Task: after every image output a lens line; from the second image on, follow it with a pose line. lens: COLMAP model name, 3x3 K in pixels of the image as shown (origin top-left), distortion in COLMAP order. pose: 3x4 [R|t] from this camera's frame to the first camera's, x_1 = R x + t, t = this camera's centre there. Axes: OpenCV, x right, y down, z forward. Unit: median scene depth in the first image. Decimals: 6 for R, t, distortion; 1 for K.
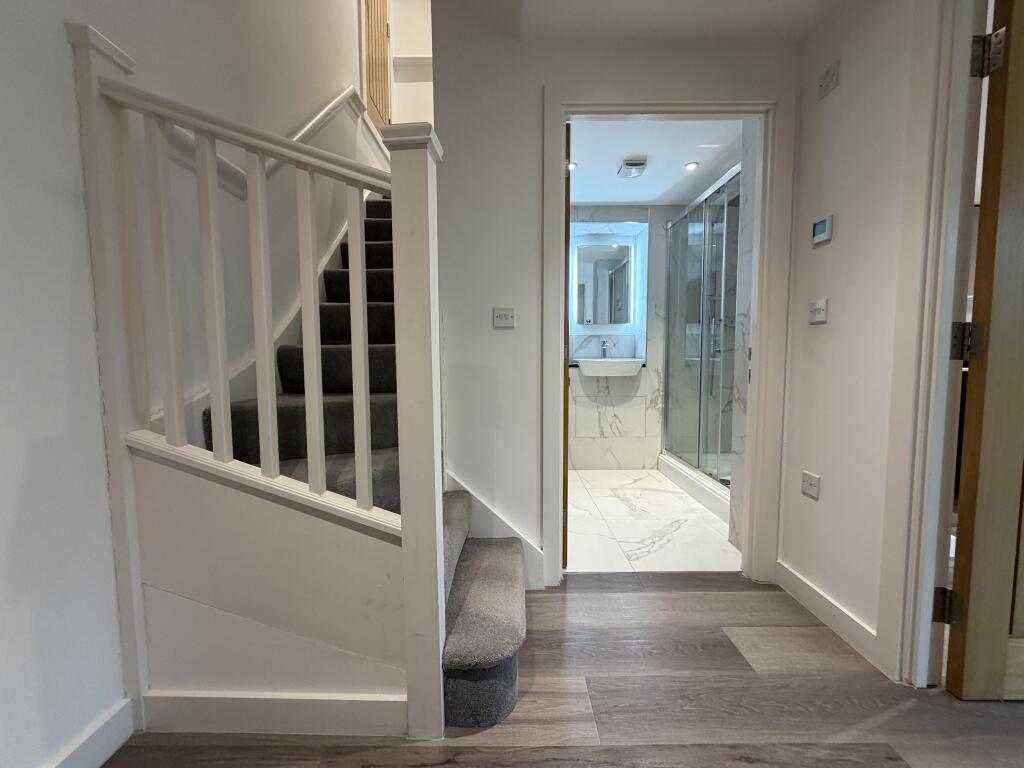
lens RADIAL K [[407.8, 0, 509.8], [0, 407.8, 385.7], [0, 0, 1]] dist [0.002121, -0.000920]
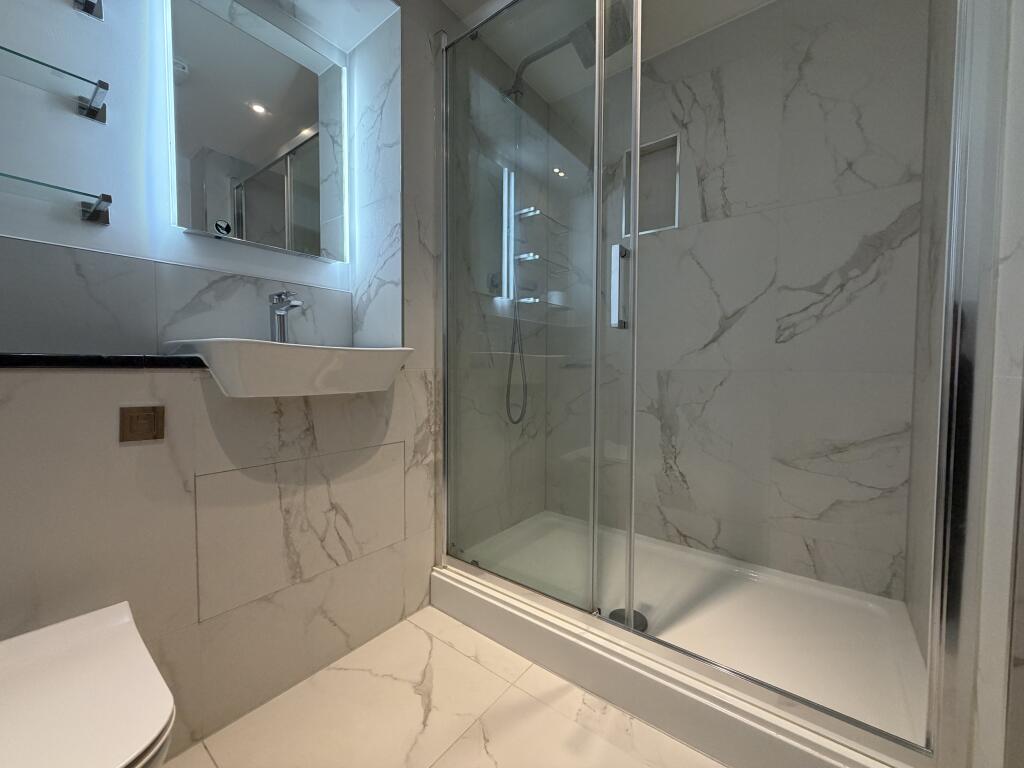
lens RADIAL K [[407.8, 0, 512.7], [0, 407.8, 385.5], [0, 0, 1]] dist [0.002121, -0.000920]
pose [[0.613110, -0.026796, 0.789543, 0.079949], [0.045020, 0.998986, -0.001056, -0.023503], [-0.788714, 0.036193, 0.613694, 0.662149]]
